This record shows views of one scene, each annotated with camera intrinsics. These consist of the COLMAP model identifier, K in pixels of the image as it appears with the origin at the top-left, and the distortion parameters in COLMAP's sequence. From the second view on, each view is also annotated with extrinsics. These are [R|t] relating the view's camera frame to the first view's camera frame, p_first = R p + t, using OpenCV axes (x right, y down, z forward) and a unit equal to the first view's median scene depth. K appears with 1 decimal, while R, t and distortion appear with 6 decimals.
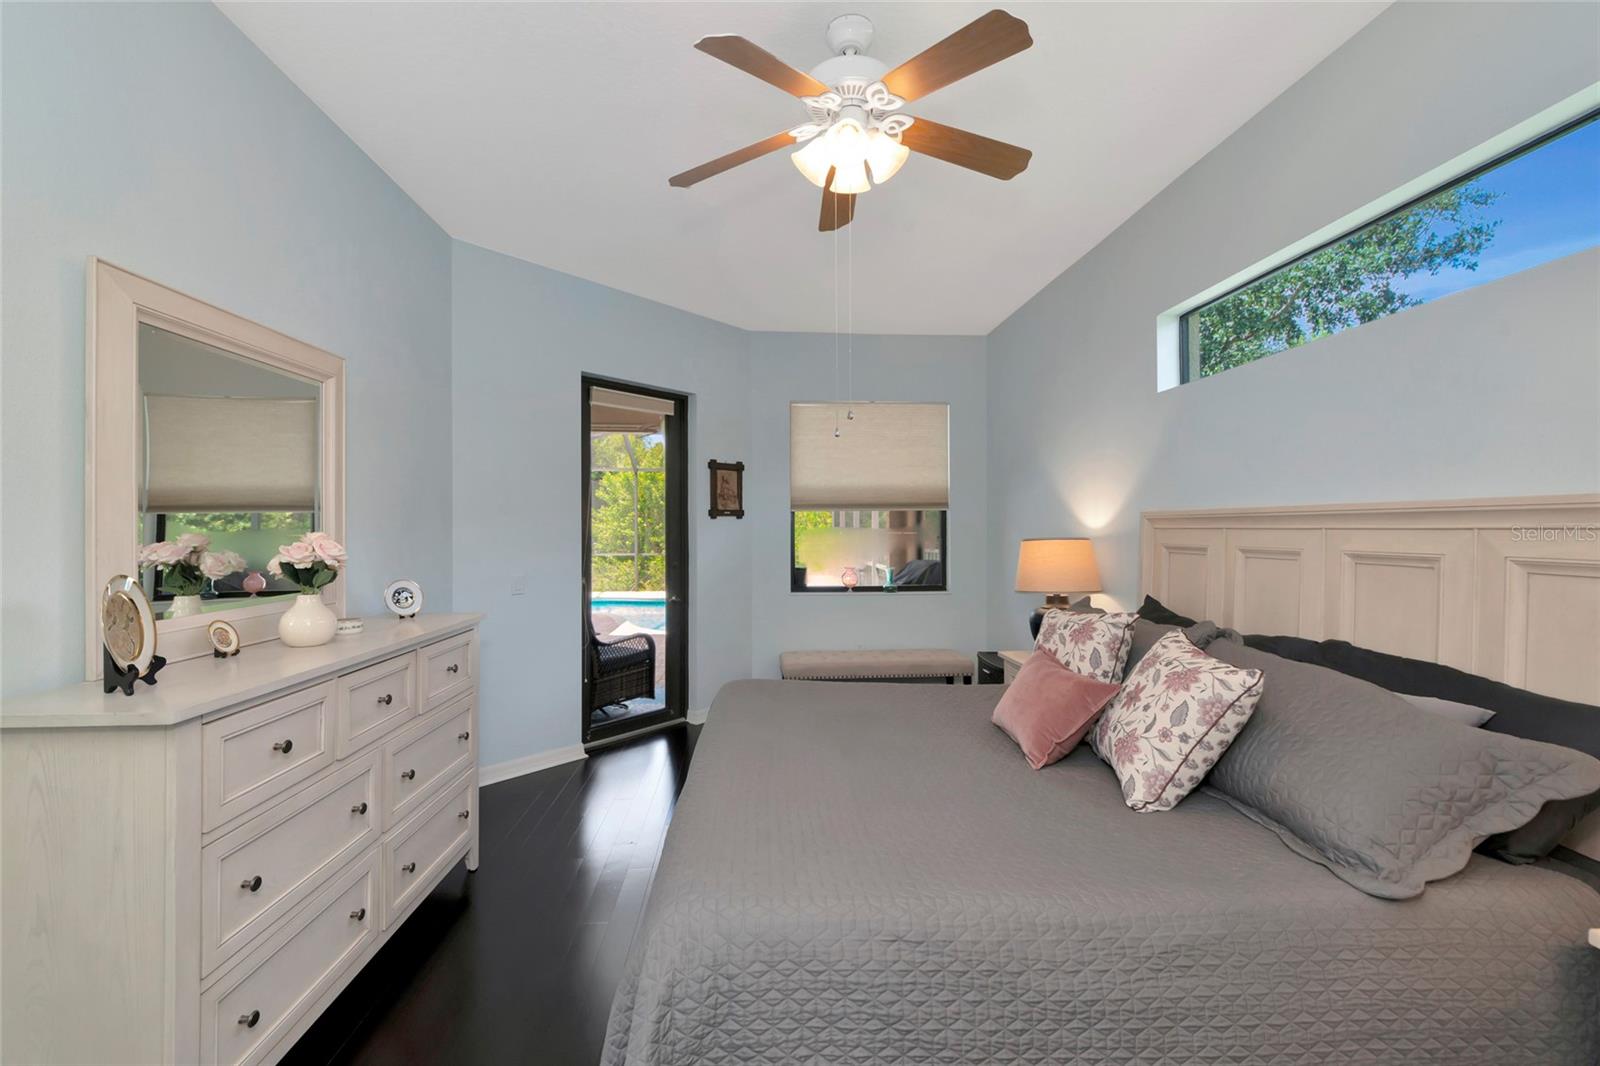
lens RADIAL K [[668.0, 0, 772.7], [0, 668.0, 528.4], [0, 0, 1]] dist [0.000336, -0.000001]
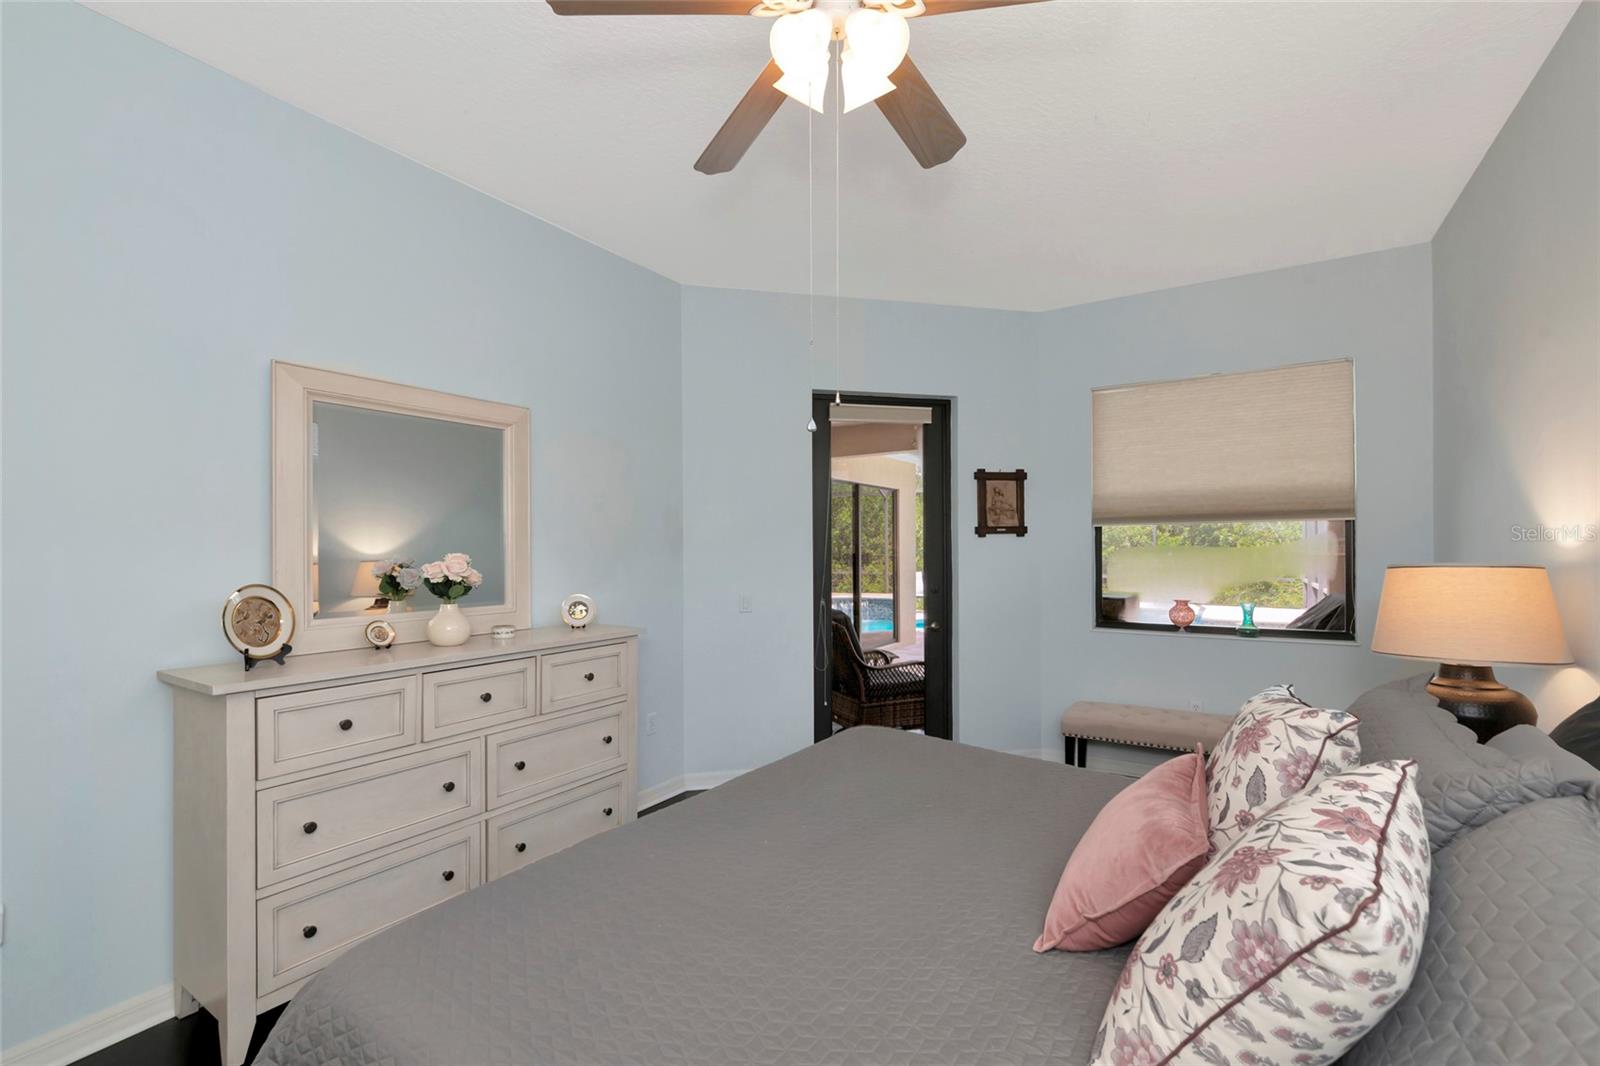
lens RADIAL K [[668.9, 0, 802.1], [0, 668.9, 551.5], [0, 0, 1]] dist [-0.000195, -0.000145]
pose [[0.814313, 0.000385, -0.580427, 0.235045], [0.003270, 0.999981, 0.005251, -0.000898], [0.580417, -0.006174, 0.814296, 0.159980]]
